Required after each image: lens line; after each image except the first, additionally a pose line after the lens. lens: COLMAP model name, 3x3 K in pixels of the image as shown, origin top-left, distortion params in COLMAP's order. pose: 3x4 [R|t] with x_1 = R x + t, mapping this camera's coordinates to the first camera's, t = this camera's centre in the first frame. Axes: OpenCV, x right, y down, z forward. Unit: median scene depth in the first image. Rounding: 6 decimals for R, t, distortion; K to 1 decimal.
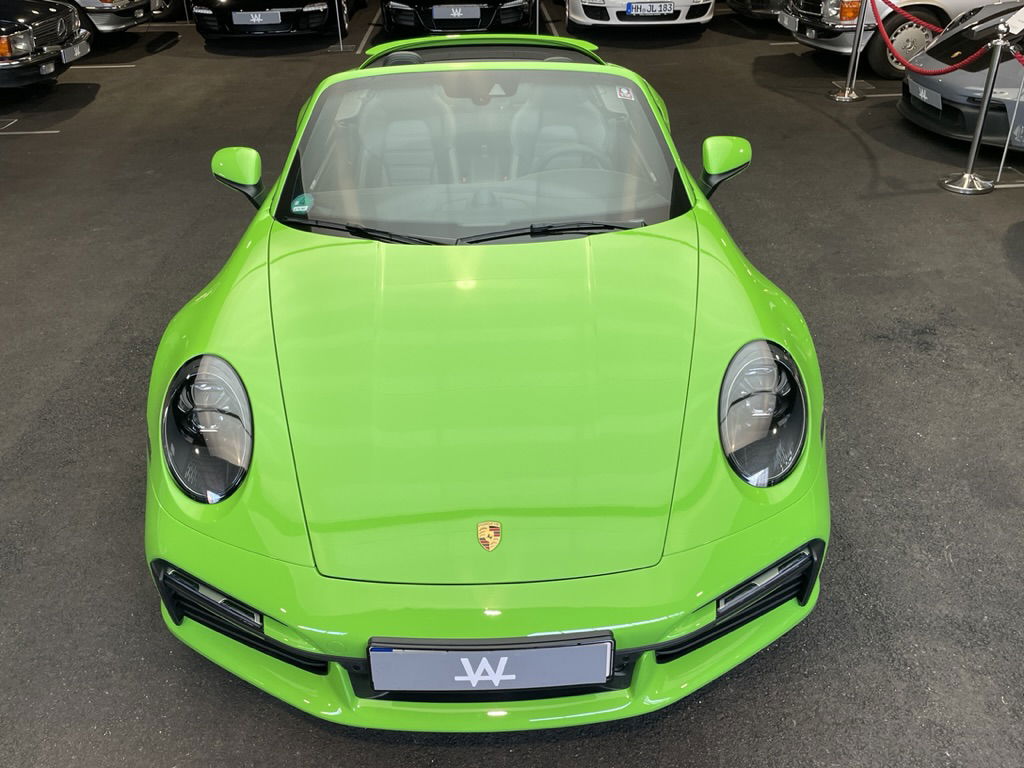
lens RADIAL K [[882.0, 0, 512.0], [0, 882.0, 384.0], [0, 0, 1]] dist [0.094833, -0.144170]
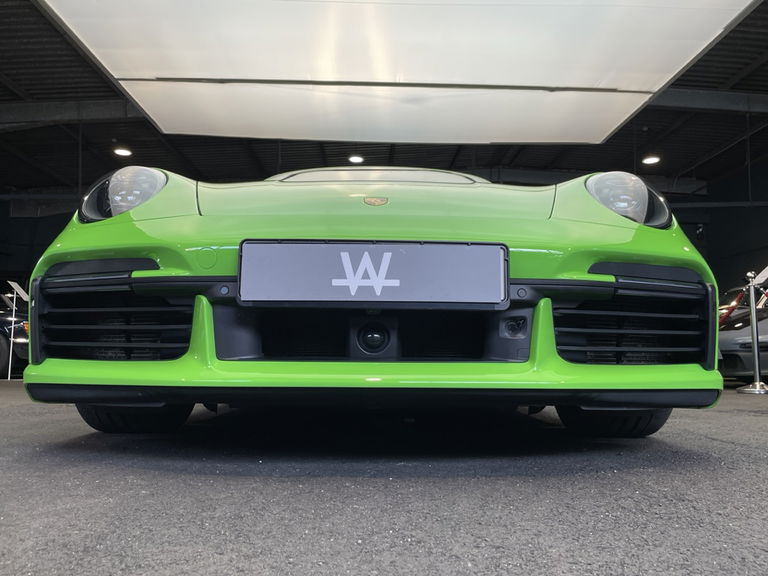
lens RADIAL K [[661.5, 0, 384.0], [0, 661.5, 288.0], [0, 0, 1]] dist [0.094833, -0.144170]
pose [[0.999504, 0.020099, -0.024240, 0.003827], [-0.030621, 0.799861, -0.599404, 0.641912], [0.007341, 0.599849, 0.800080, 0.410427]]
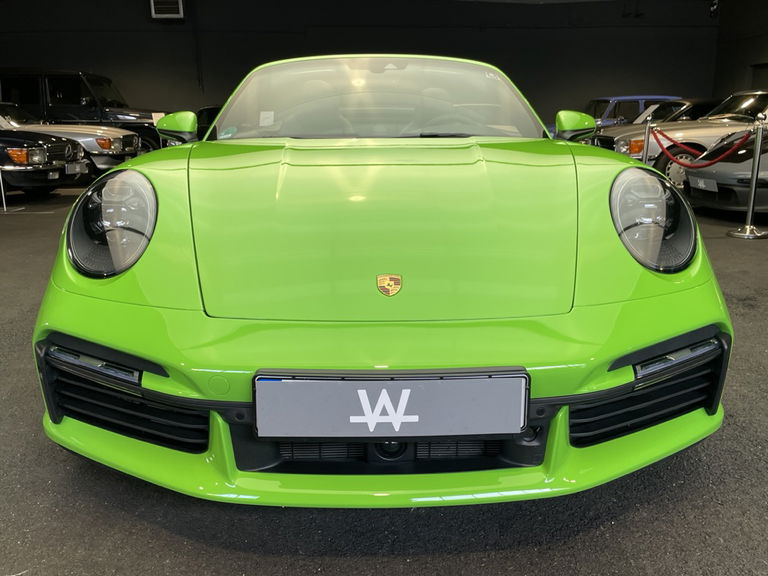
lens RADIAL K [[649.9, 0, 387.6], [0, 649.9, 287.3], [0, 0, 1]] dist [0.098599, -0.141599]
pose [[0.999926, 0.012121, -0.000714, -0.024569], [-0.011817, 0.958014, -0.286478, 0.341453], [-0.002788, 0.286466, 0.958086, 0.298743]]
